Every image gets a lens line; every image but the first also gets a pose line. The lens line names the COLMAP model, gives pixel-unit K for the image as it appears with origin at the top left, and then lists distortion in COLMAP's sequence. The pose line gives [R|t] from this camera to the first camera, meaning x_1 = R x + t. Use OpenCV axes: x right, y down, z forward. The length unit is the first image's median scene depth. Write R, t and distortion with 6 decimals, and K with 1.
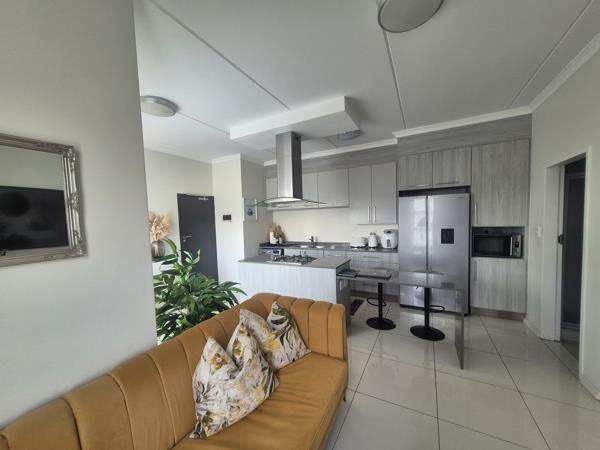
lens RADIAL K [[232.8, 0, 298.1], [0, 232.8, 233.5], [0, 0, 1]] dist [0.001544, 0.000394]
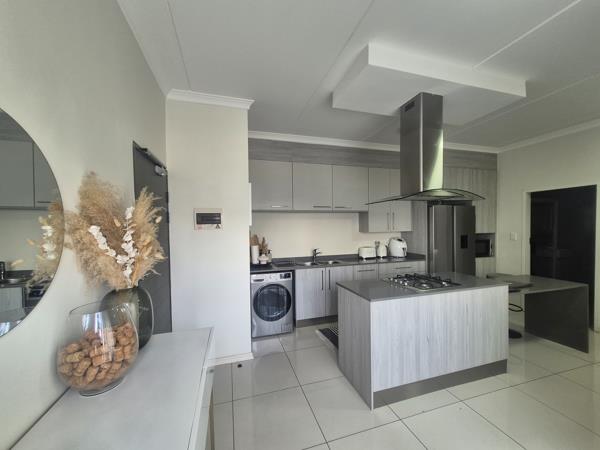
lens RADIAL K [[232.8, 0, 298.1], [0, 232.8, 233.5], [0, 0, 1]] dist [0.001544, 0.000394]
pose [[0.703999, -0.000102, 0.710201, -0.628124], [0.037810, 0.998587, -0.037336, -0.014075], [-0.709193, 0.053137, 0.703009, 0.638349]]
